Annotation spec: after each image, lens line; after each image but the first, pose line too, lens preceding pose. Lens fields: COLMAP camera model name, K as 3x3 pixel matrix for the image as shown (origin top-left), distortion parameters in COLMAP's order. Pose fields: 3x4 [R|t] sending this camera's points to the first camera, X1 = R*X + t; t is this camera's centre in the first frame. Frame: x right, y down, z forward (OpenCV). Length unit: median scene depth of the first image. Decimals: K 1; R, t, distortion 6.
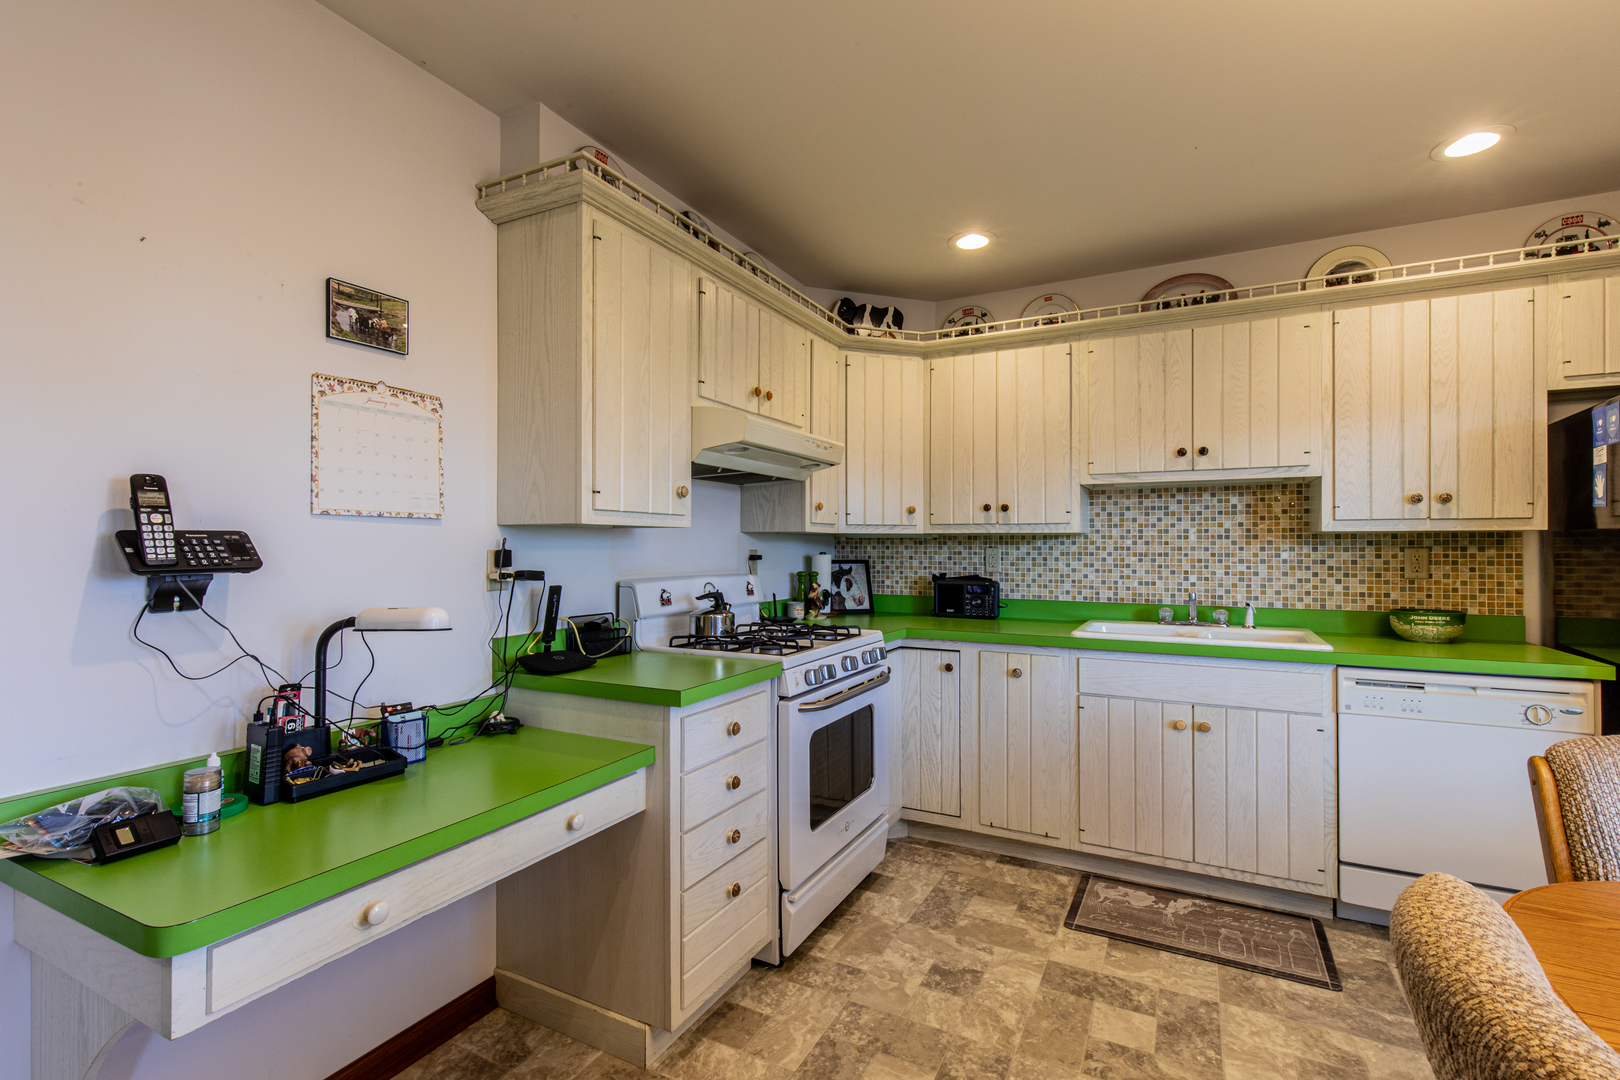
lens RADIAL K [[728.0, 0, 825.2], [0, 728.0, 540.9], [0, 0, 1]] dist [0.013858, -0.002473]
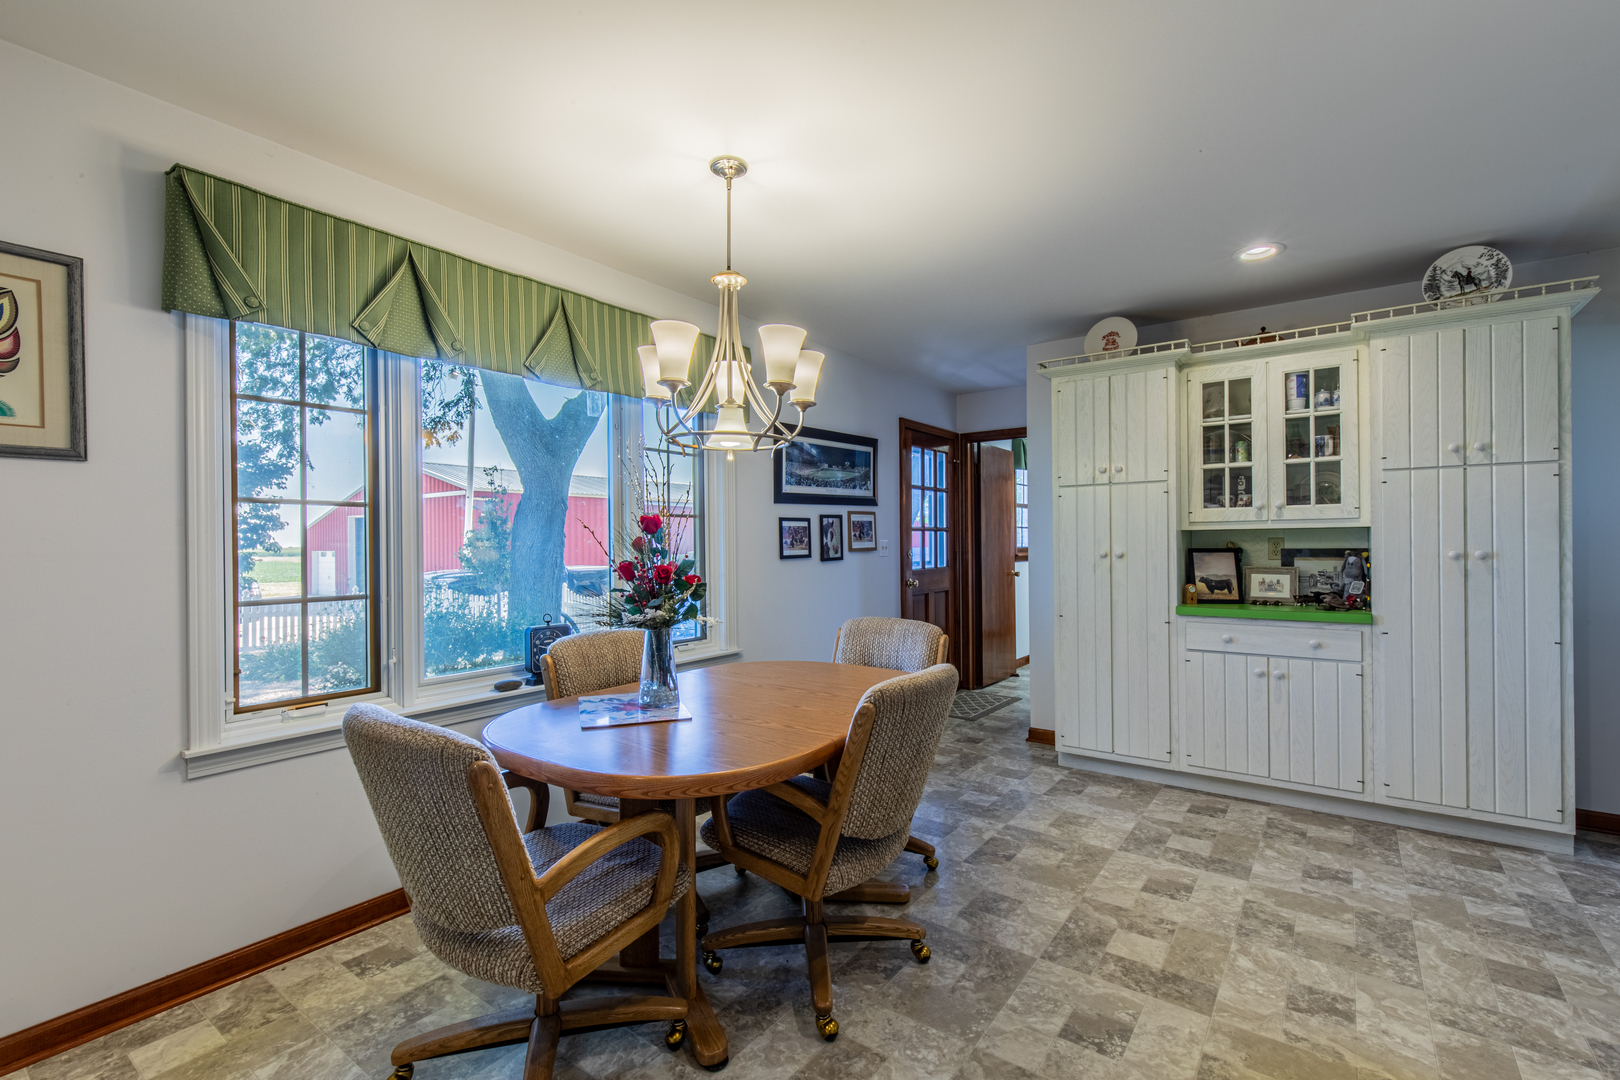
lens RADIAL K [[728.0, 0, 825.0], [0, 728.0, 544.3], [0, 0, 1]] dist [0.013858, -0.002473]
pose [[-0.988328, 0.005259, 0.152252, 0.290238], [0.004765, 0.999982, -0.003614, 0.009422], [-0.152268, -0.002846, -0.988335, 0.902454]]
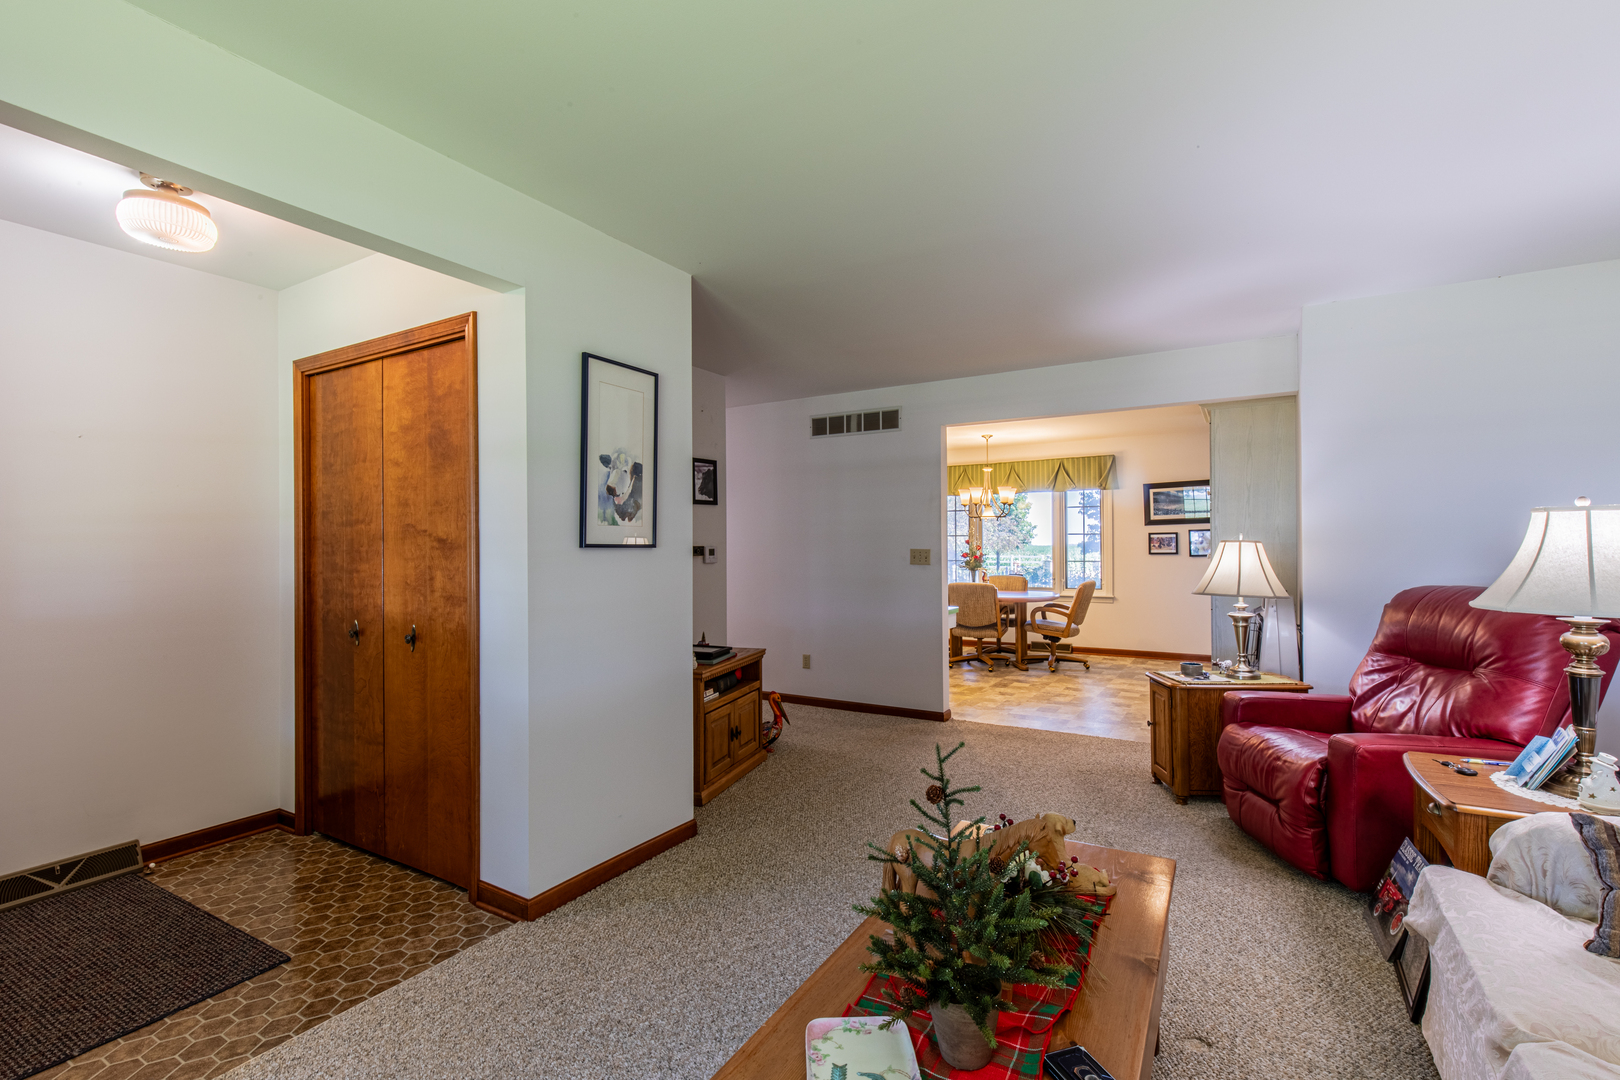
lens RADIAL K [[728.0, 0, 816.0], [0, 728.0, 540.8], [0, 0, 1]] dist [0.013858, -0.002473]
pose [[0.071947, 0.003329, 0.997403, -2.670532], [-0.001385, 0.999994, -0.003238, -0.010408], [-0.997407, -0.001149, 0.071951, 0.505597]]
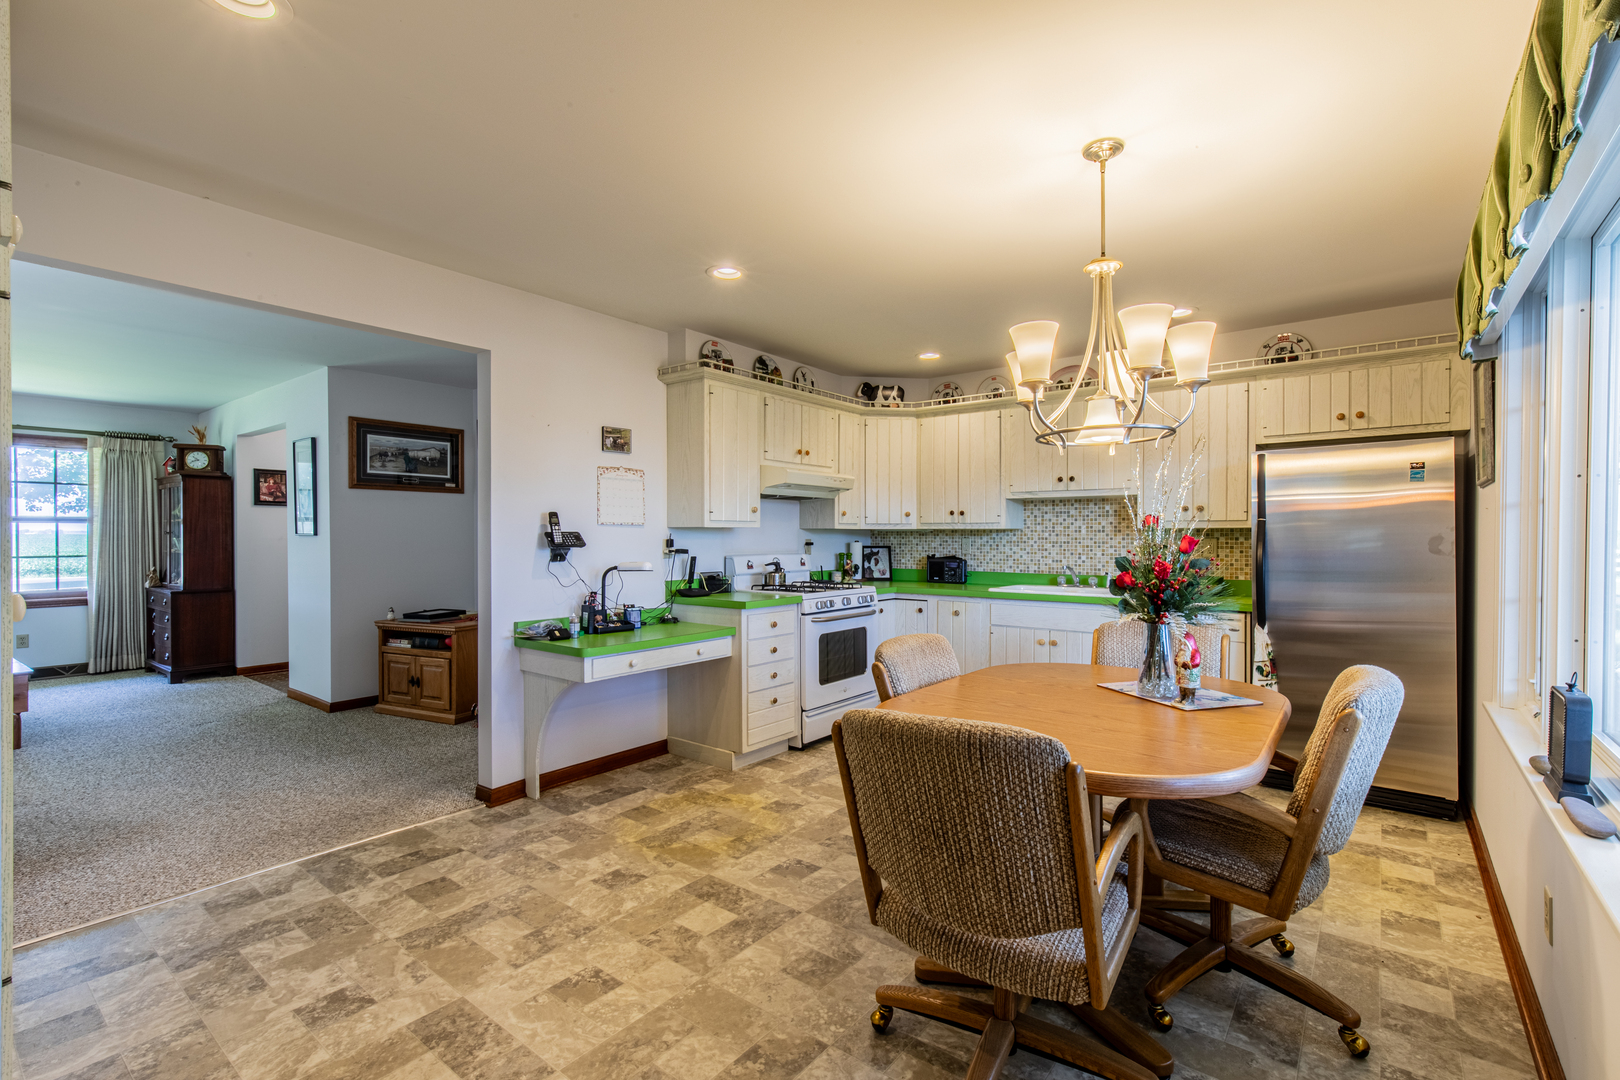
lens RADIAL K [[728.0, 0, 823.9], [0, 728.0, 538.0], [0, 0, 1]] dist [0.013858, -0.002473]
pose [[0.982458, 0.000312, -0.186486, 0.385210], [0.001608, 0.999947, 0.010147, -0.011491], [0.186480, -0.010269, 0.982405, -0.976417]]
